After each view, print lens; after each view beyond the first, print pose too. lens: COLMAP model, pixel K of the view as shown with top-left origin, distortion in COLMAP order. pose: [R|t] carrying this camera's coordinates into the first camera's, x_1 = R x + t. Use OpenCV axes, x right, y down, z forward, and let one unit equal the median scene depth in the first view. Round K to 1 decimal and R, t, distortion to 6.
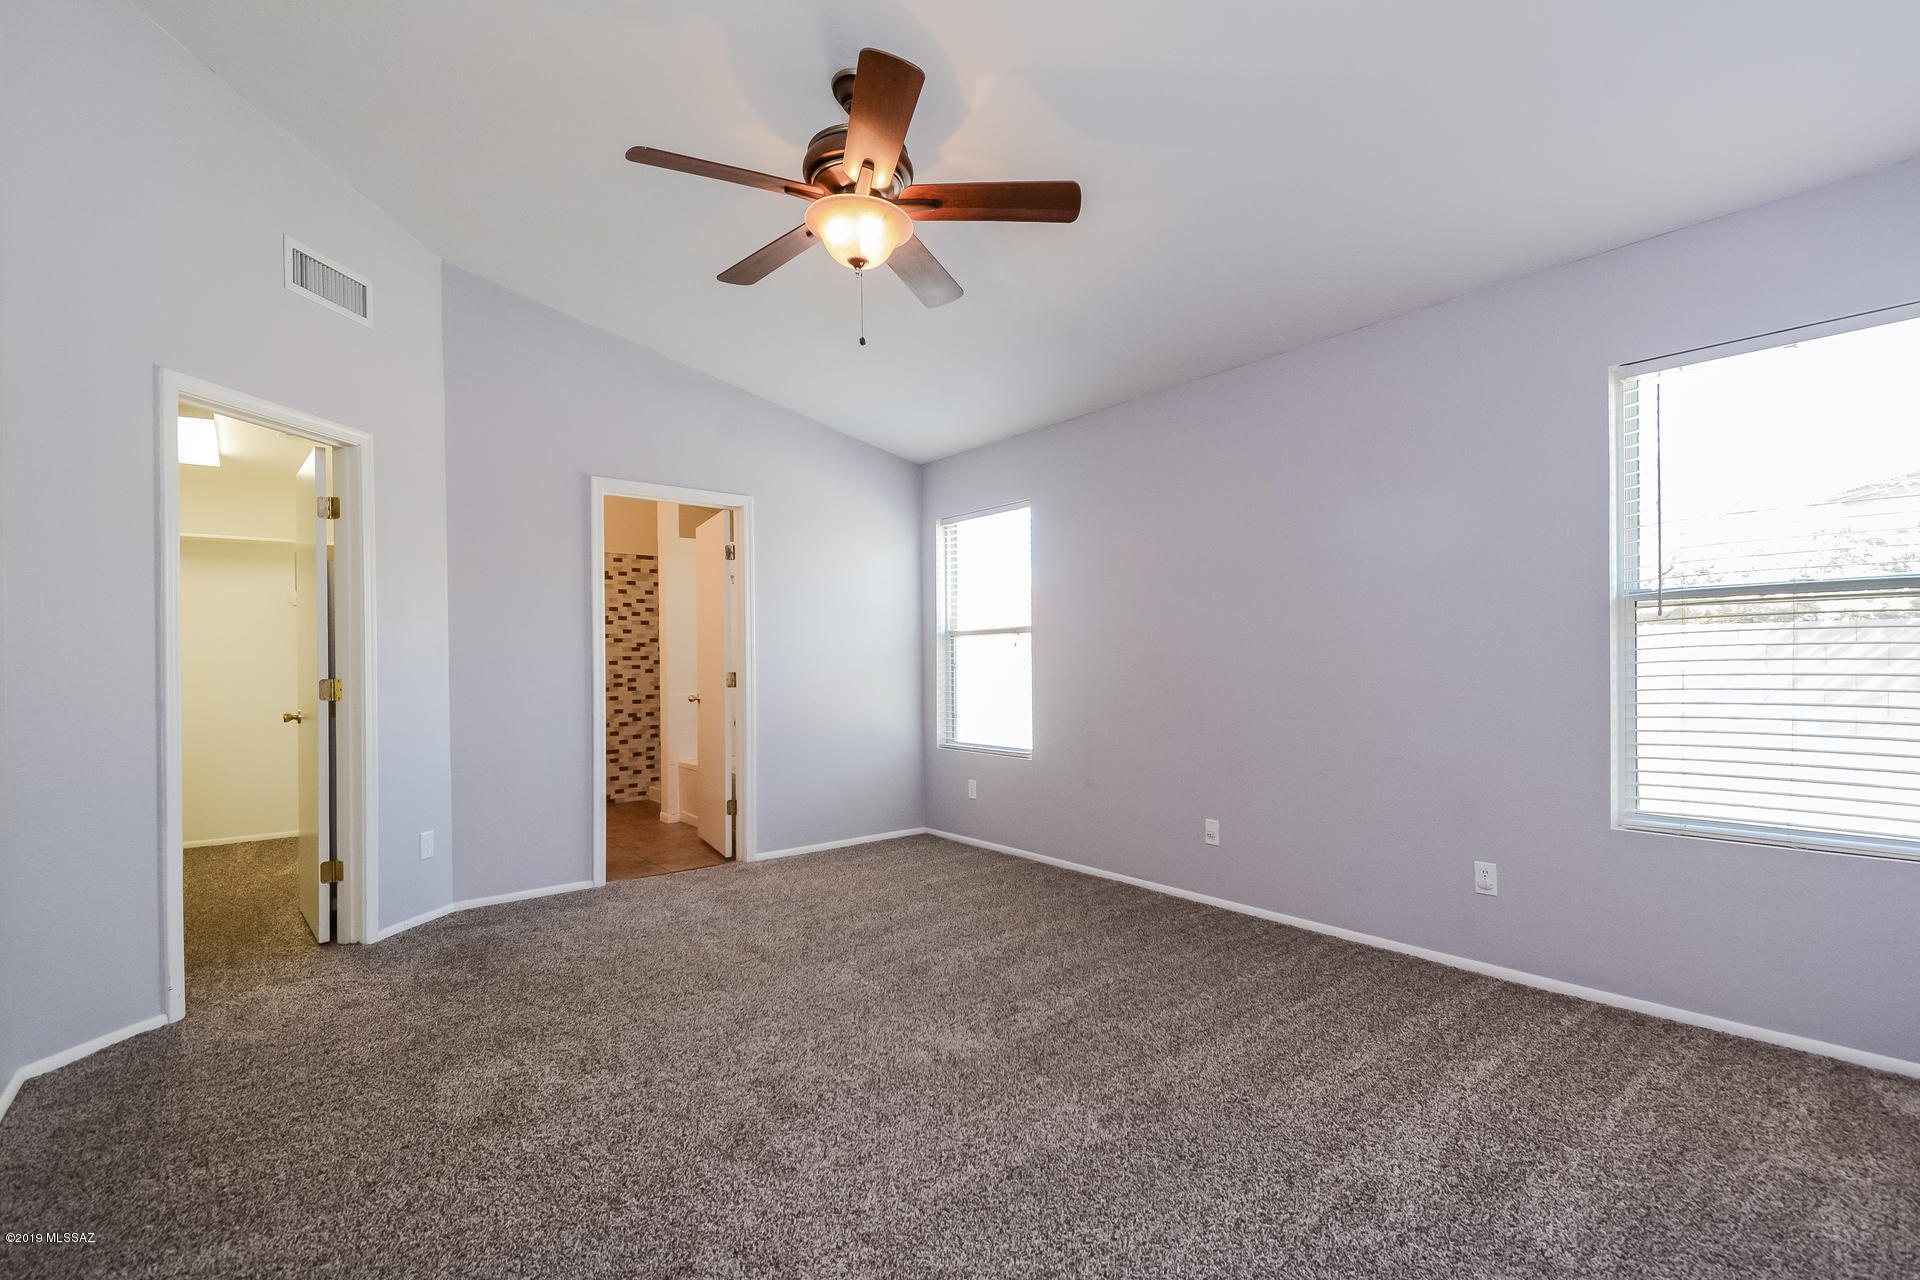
lens RADIAL K [[845.6, 0, 950.9], [0, 845.6, 654.3], [0, 0, 1]] dist [0.024171, -0.006027]
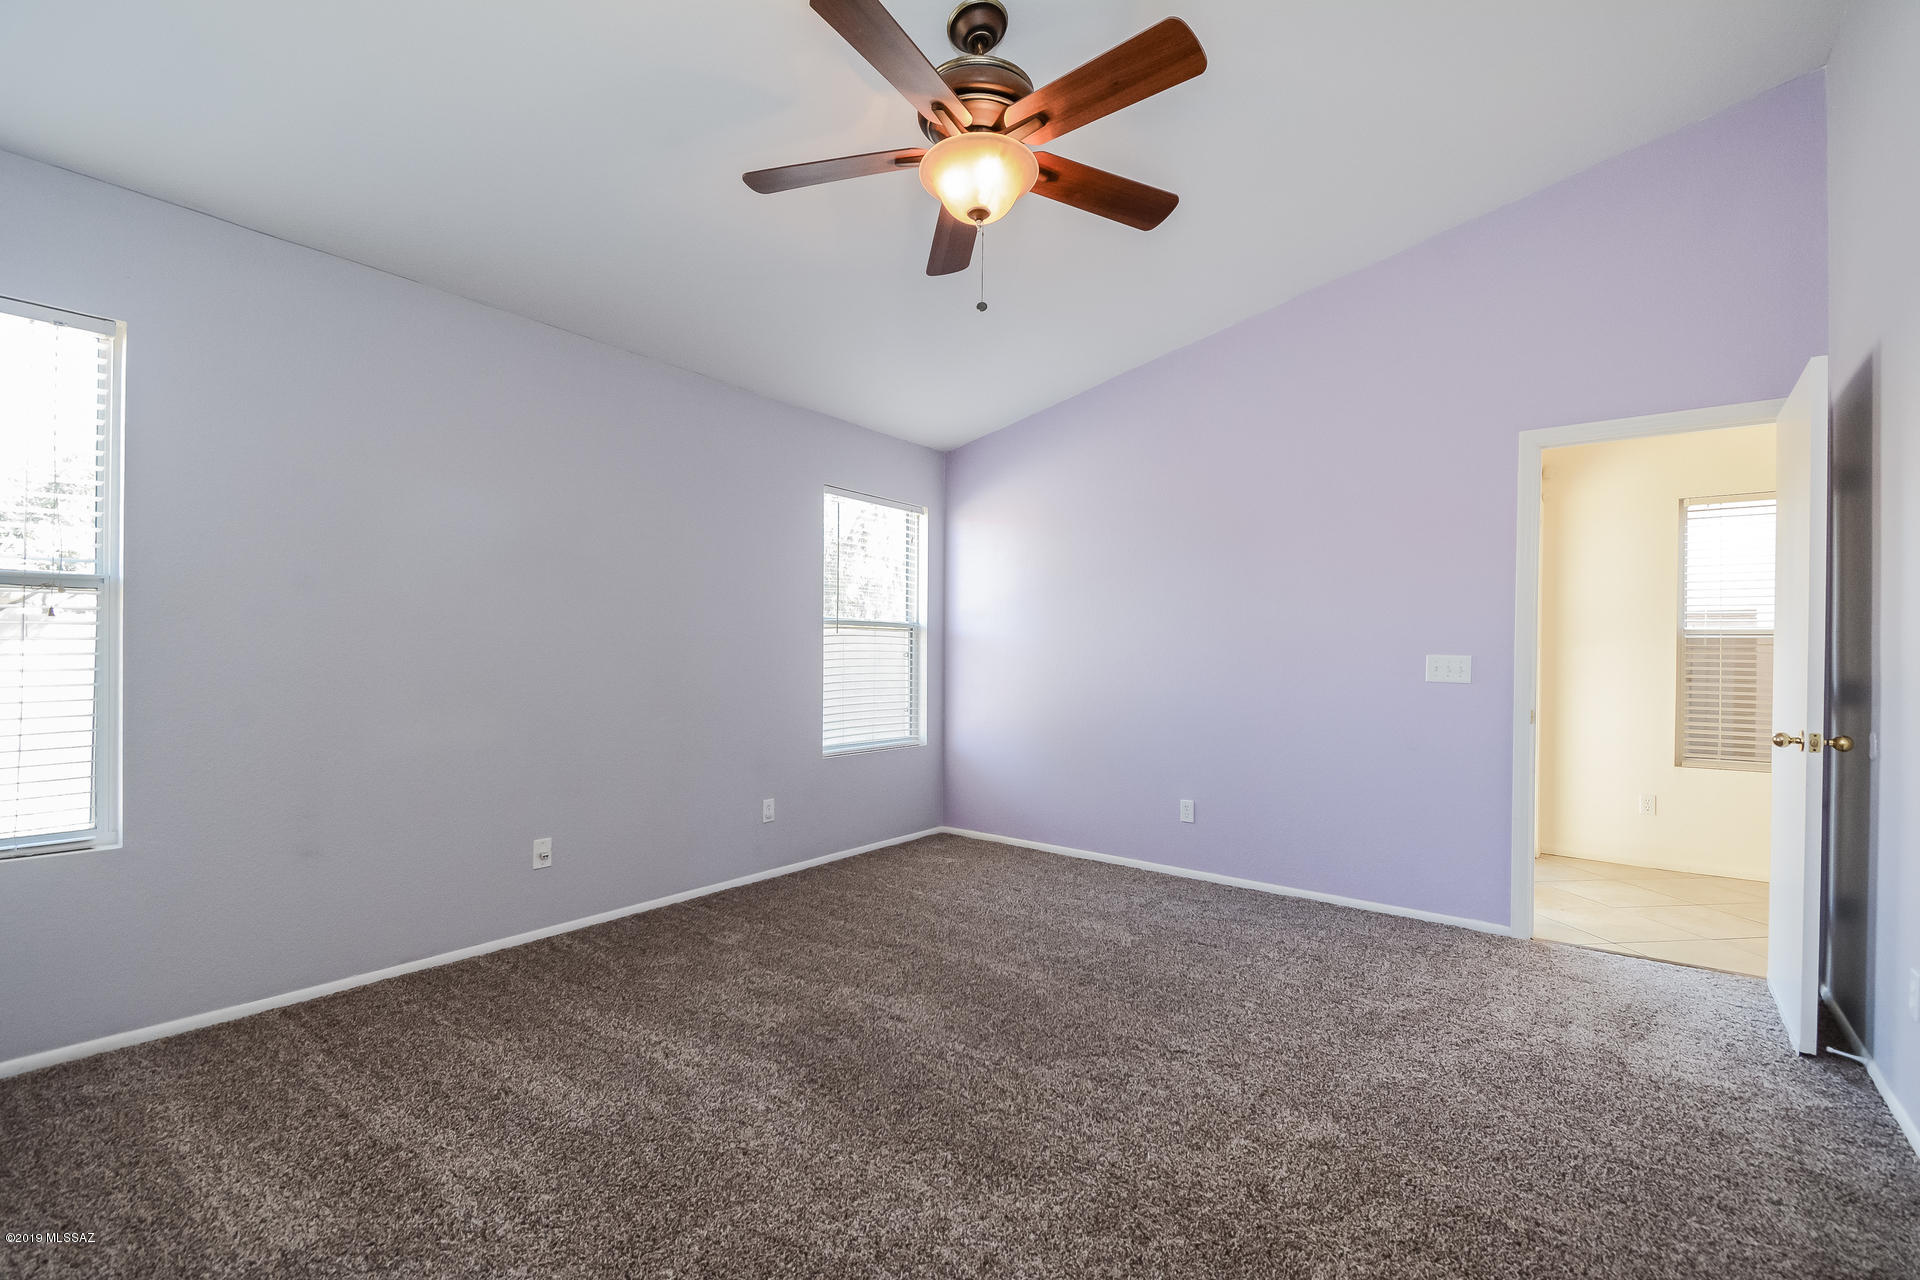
lens RADIAL K [[845.6, 0, 950.9], [0, 845.6, 654.3], [0, 0, 1]] dist [0.024171, -0.006027]
pose [[-0.235355, 0.013290, 0.971819, -0.829537], [-0.011348, 0.999801, -0.016421, 0.021156], [-0.971843, -0.014893, -0.235157, 1.045608]]
